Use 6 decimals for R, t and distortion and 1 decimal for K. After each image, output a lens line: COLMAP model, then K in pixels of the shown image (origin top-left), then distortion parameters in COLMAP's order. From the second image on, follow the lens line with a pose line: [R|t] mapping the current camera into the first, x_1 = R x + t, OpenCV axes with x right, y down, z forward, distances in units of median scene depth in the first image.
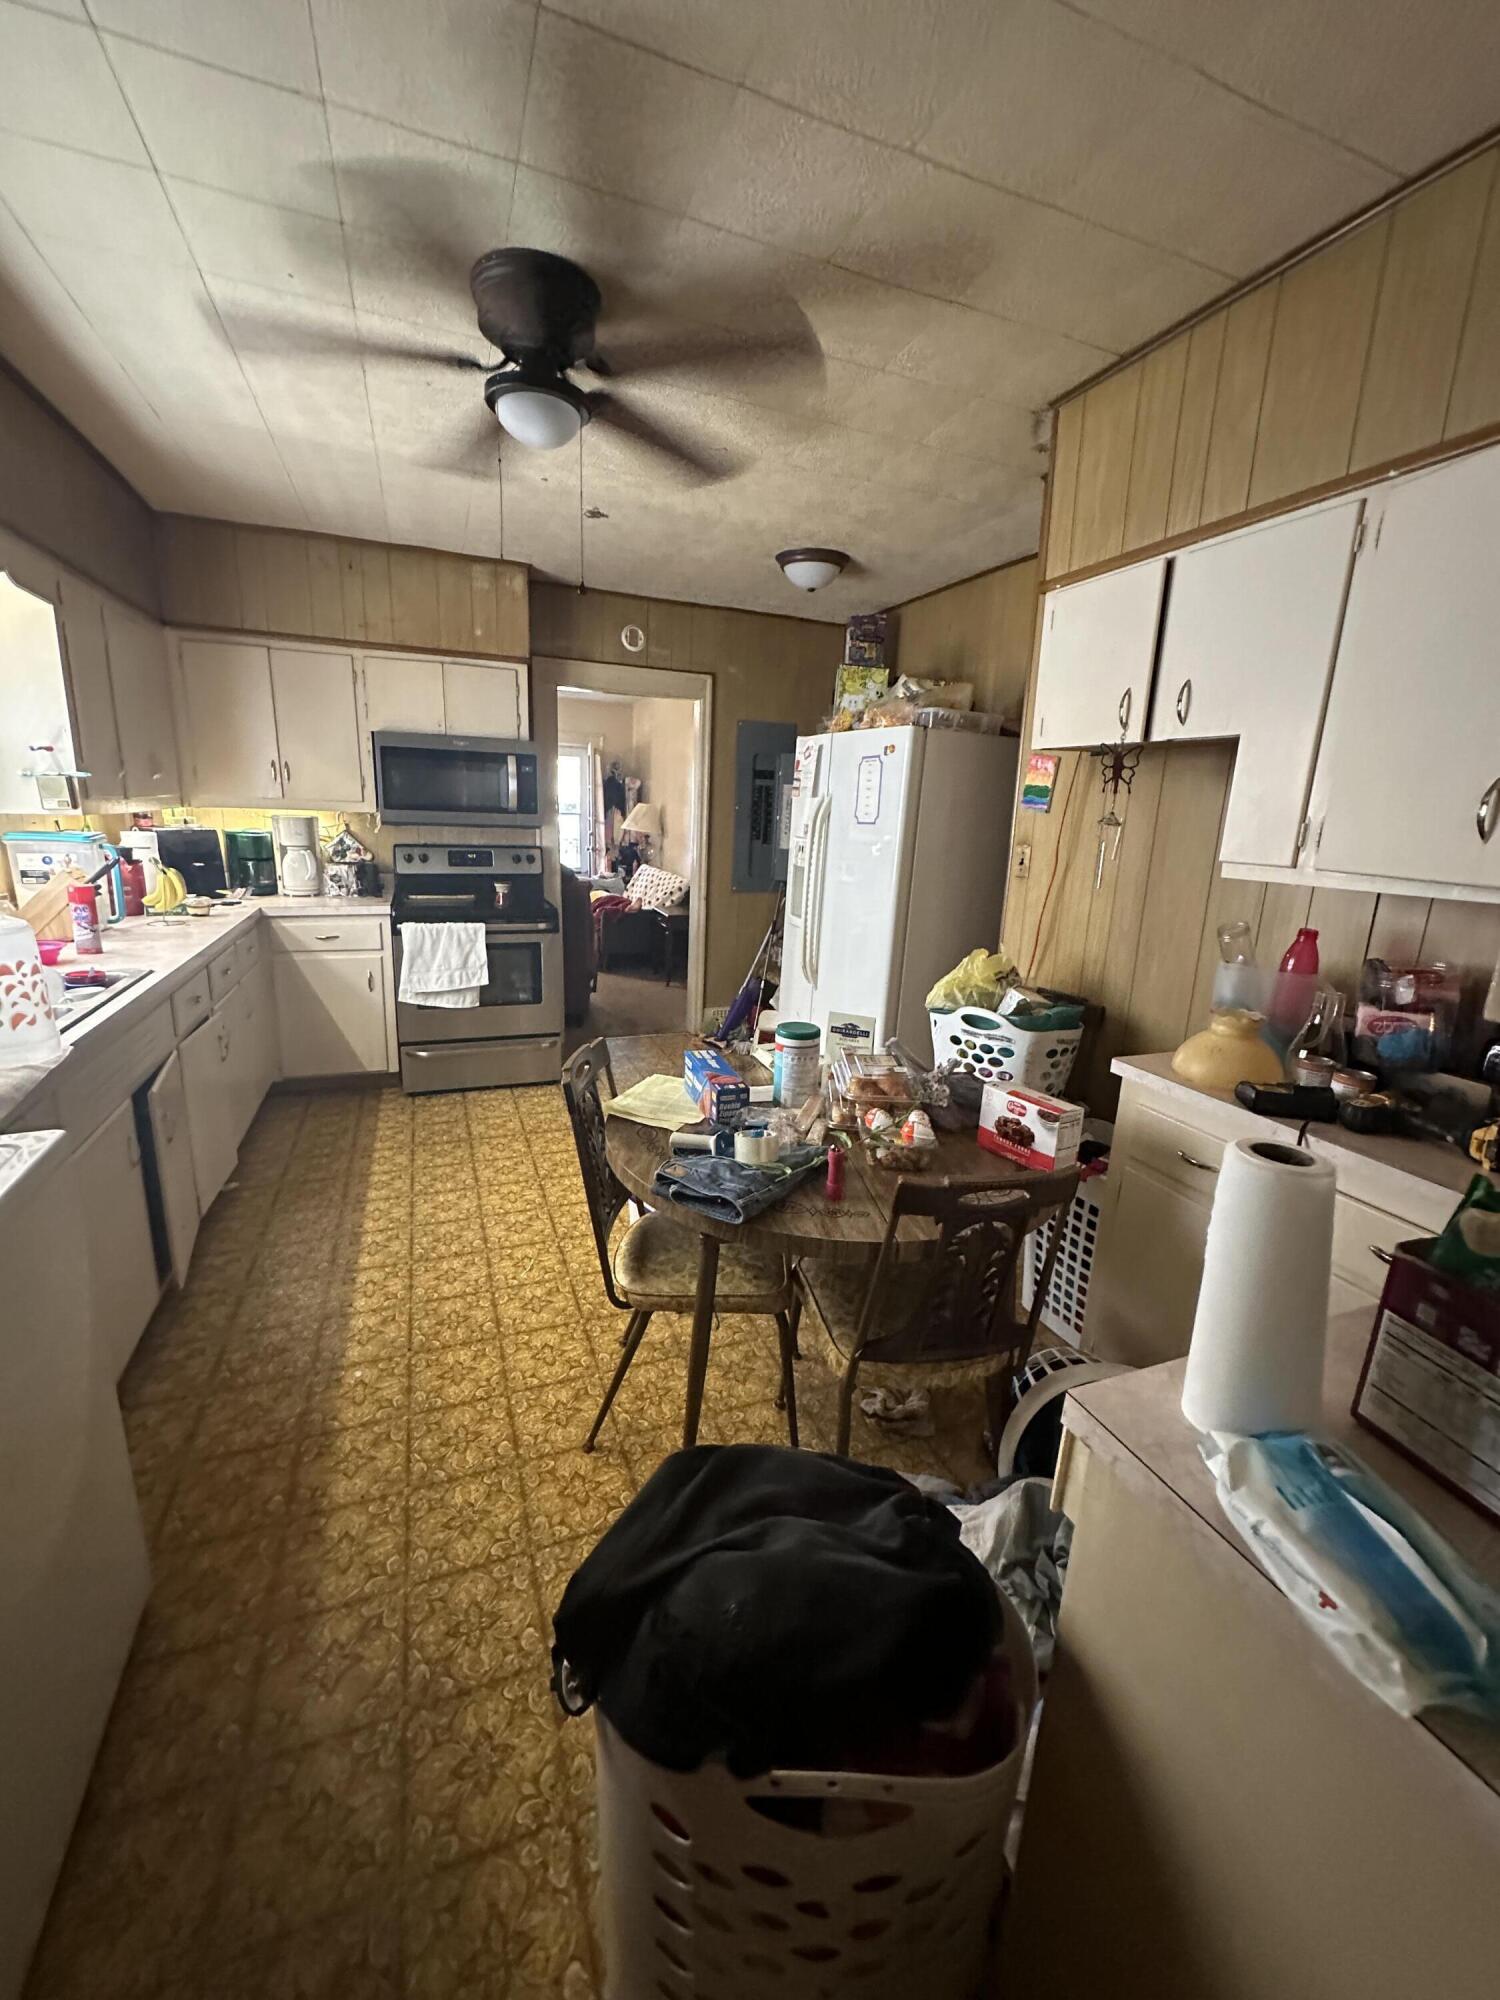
lens RADIAL K [[803.9, 0, 755.4], [0, 803.9, 1000.8], [0, 0, 1]] dist [-0.004734, 0.001742]
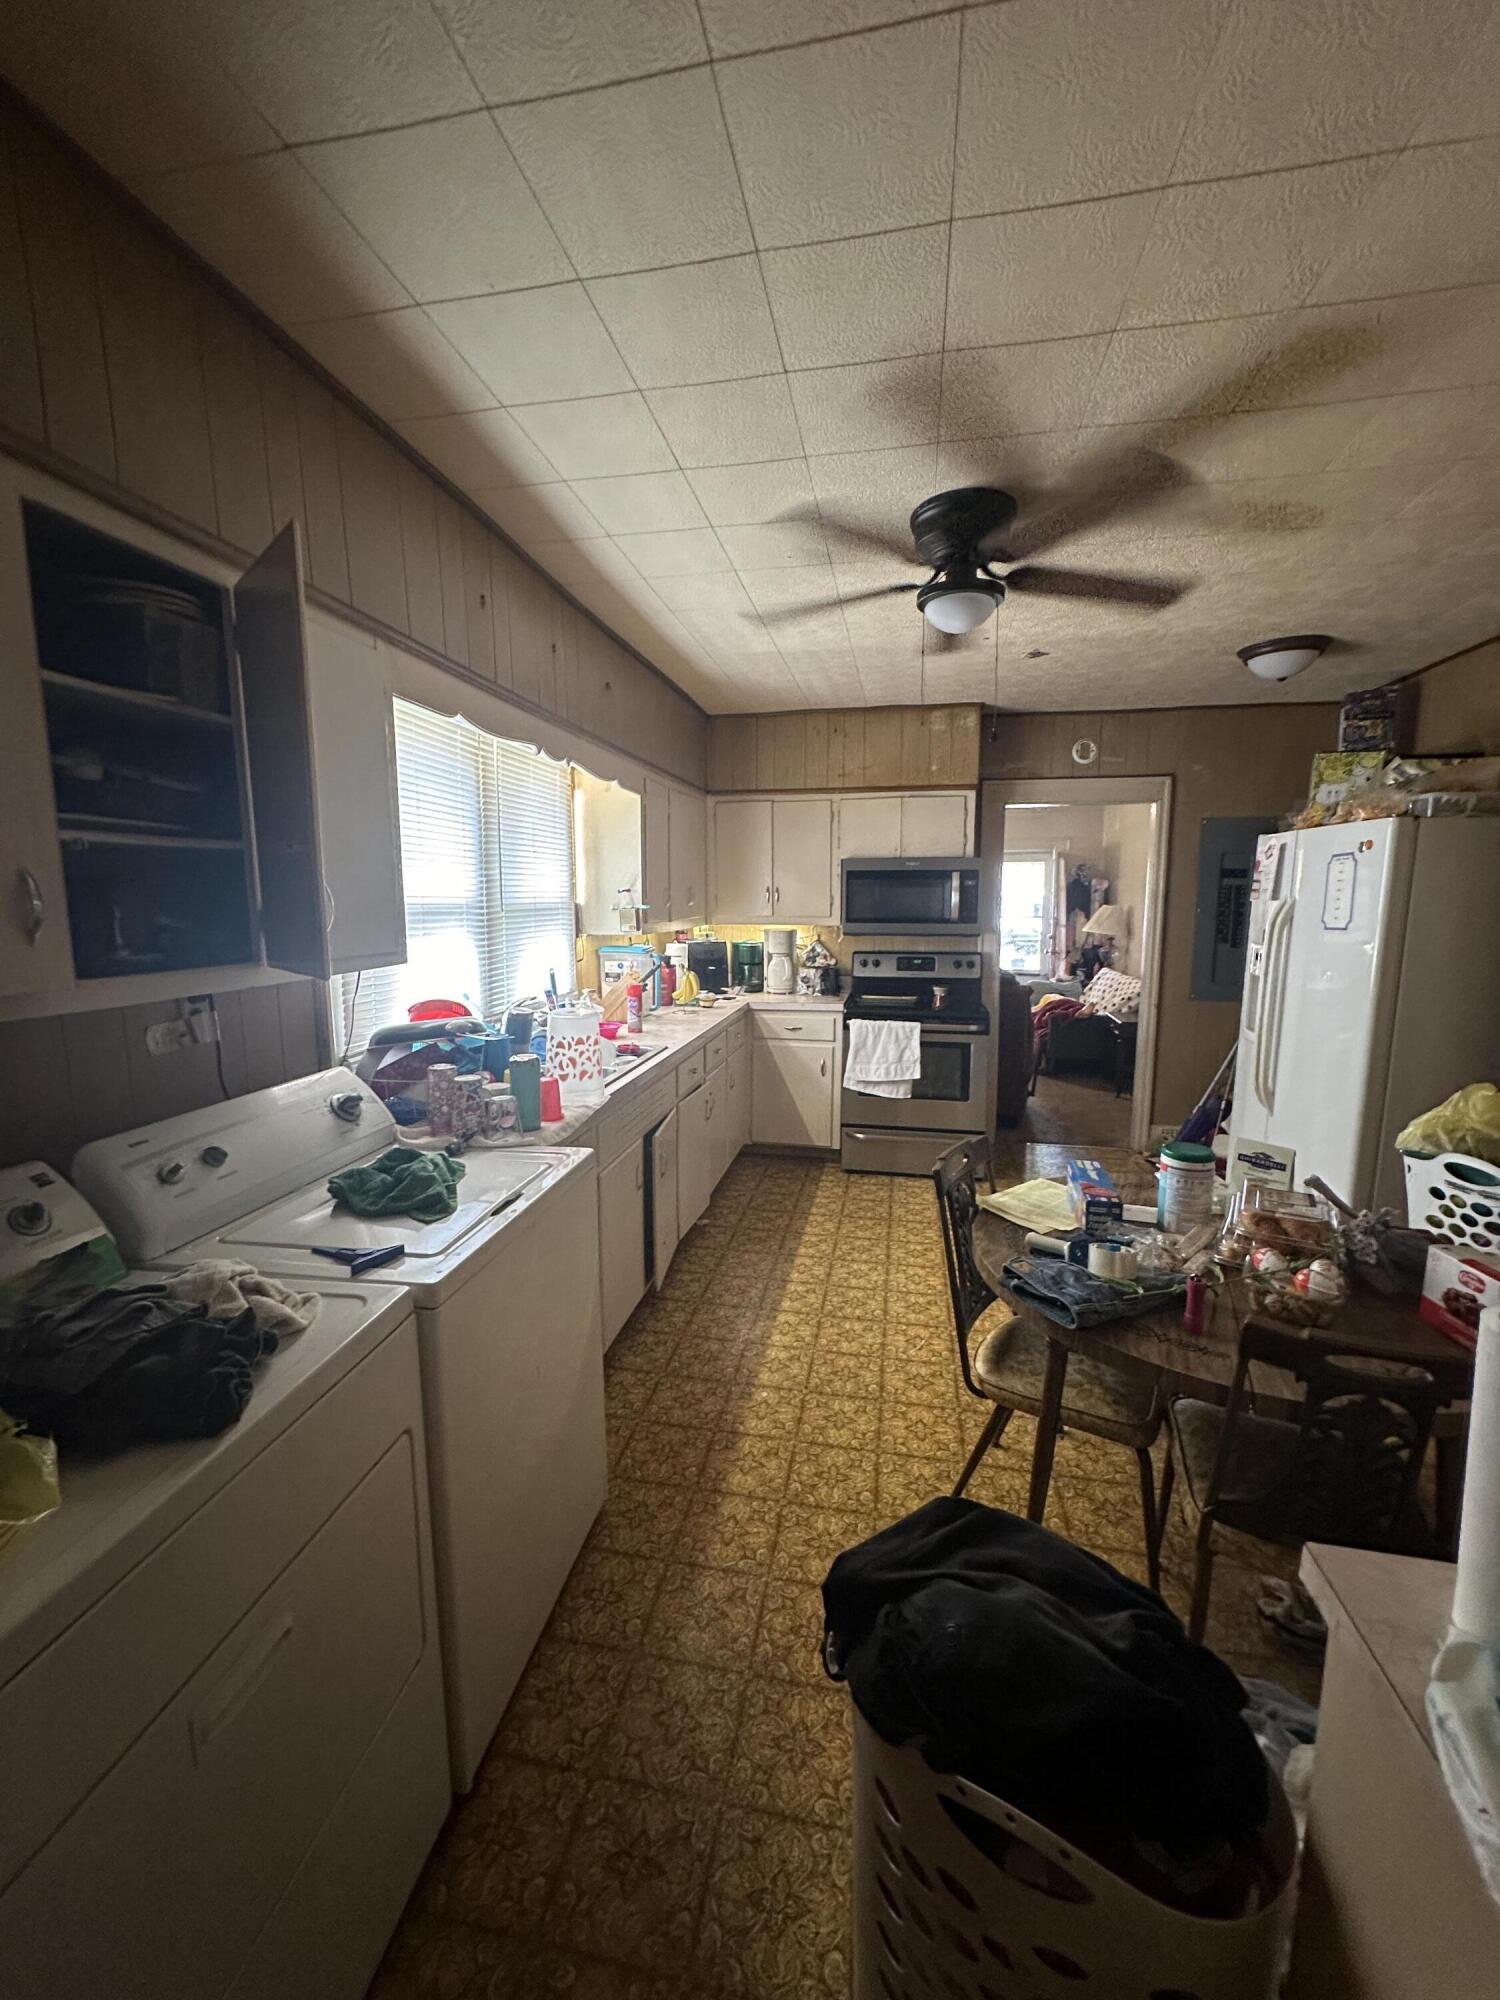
lens RADIAL K [[803.9, 0, 750.1], [0, 803.9, 1005.2], [0, 0, 1]] dist [-0.004734, 0.001742]
pose [[0.840068, 0.032608, -0.541500, 0.096102], [-0.095720, 0.991440, -0.088794, -0.000801], [0.533969, 0.126426, 0.835999, -0.069654]]
